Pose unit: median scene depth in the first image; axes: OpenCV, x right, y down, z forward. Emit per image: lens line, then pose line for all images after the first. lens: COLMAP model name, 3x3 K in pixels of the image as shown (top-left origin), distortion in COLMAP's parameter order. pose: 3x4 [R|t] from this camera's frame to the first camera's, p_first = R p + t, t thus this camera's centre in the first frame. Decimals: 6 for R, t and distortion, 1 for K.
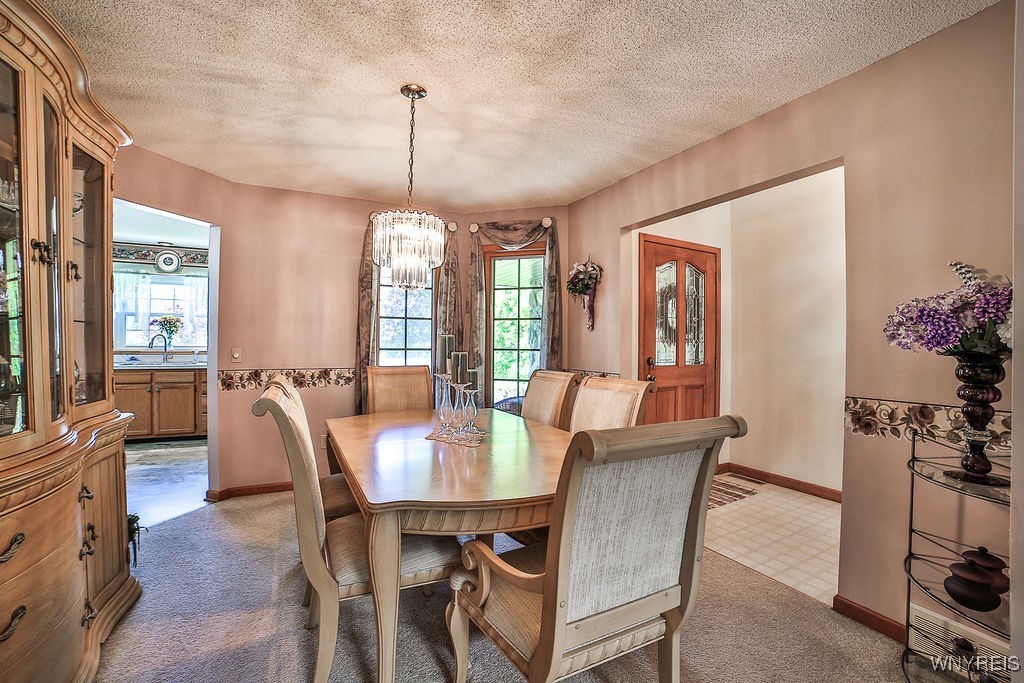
lens RADIAL K [[438.8, 0, 516.2], [0, 438.8, 343.8], [0, 0, 1]] dist [-0.096316, 0.031799]
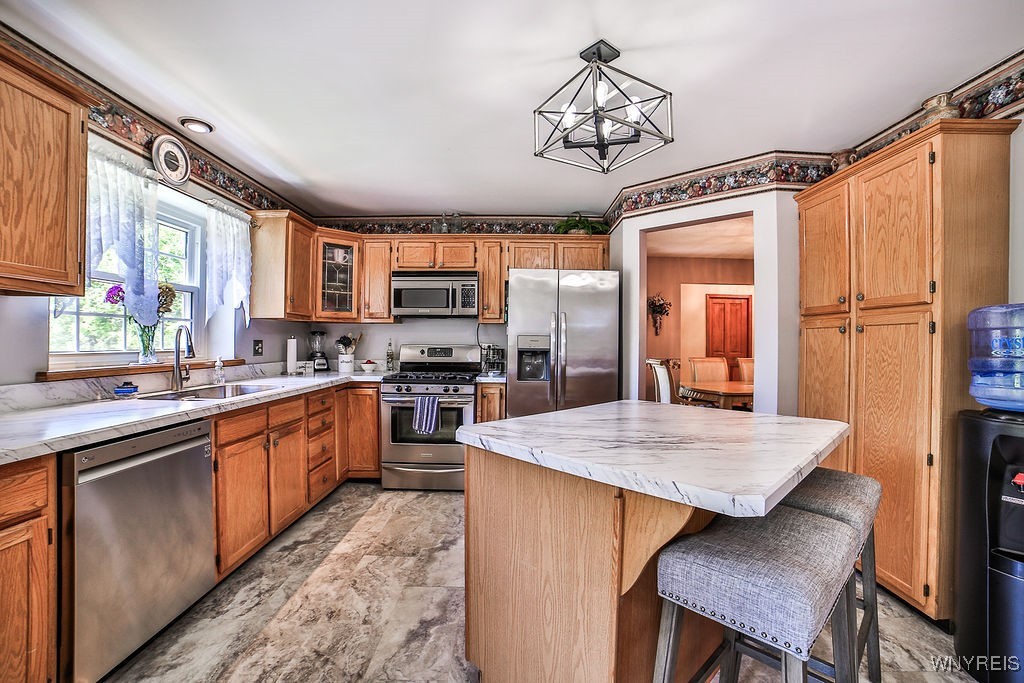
lens RADIAL K [[438.8, 0, 516.2], [0, 438.8, 343.8], [0, 0, 1]] dist [-0.096316, 0.031799]
pose [[0.445142, -0.008856, 0.895416, -1.112871], [-0.002305, 0.999936, 0.011036, -0.009830], [-0.895457, -0.006977, 0.445093, 0.491672]]
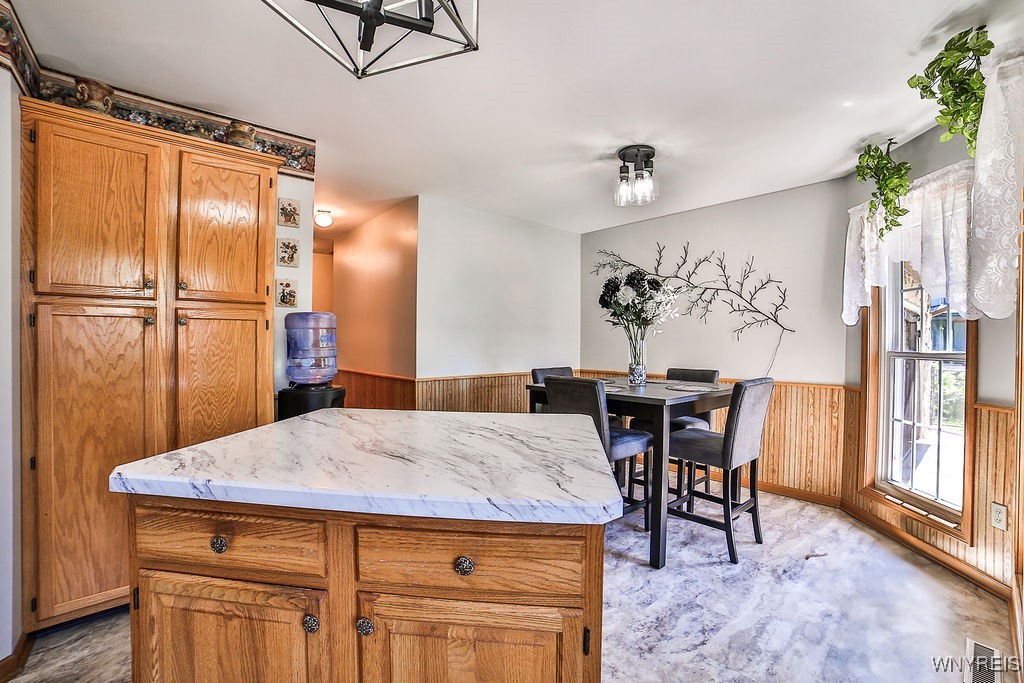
lens RADIAL K [[438.8, 0, 516.2], [0, 438.8, 343.8], [0, 0, 1]] dist [-0.096316, 0.031799]
pose [[-0.972922, -0.016872, -0.230519, -0.797019], [-0.018467, 0.999818, 0.004764, -0.008209], [0.230397, 0.008892, -0.973056, 0.799628]]
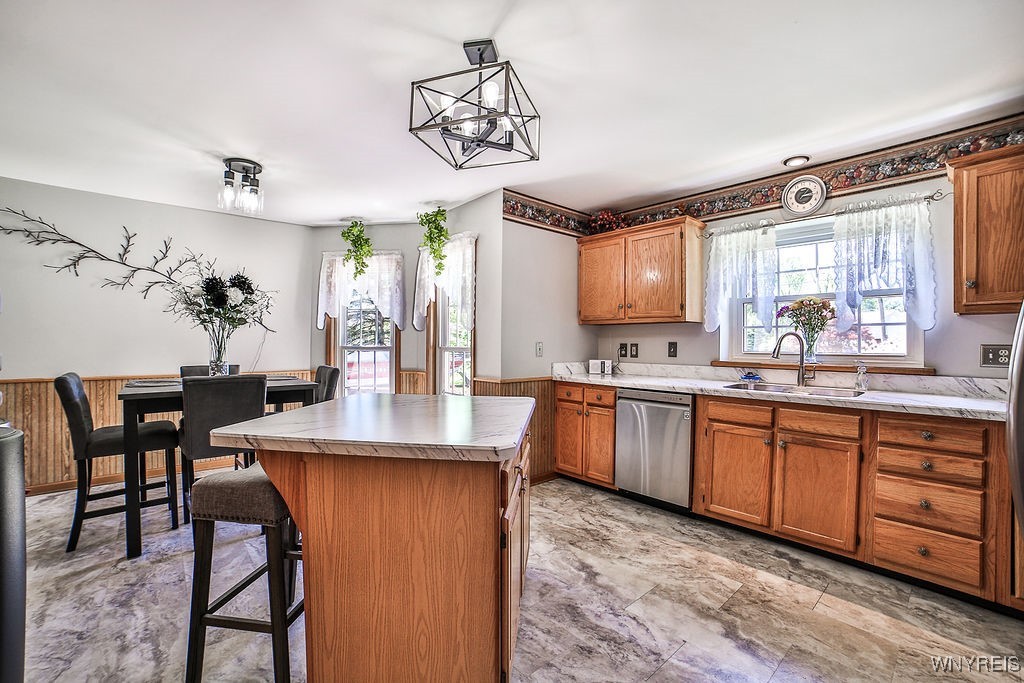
lens RADIAL K [[438.8, 0, 516.2], [0, 438.8, 343.8], [0, 0, 1]] dist [-0.096316, 0.031799]
pose [[0.244207, -0.006177, -0.969704, -0.423787], [-0.003625, 0.999967, -0.007283, -0.003132], [0.969716, 0.005294, 0.244176, 0.531249]]
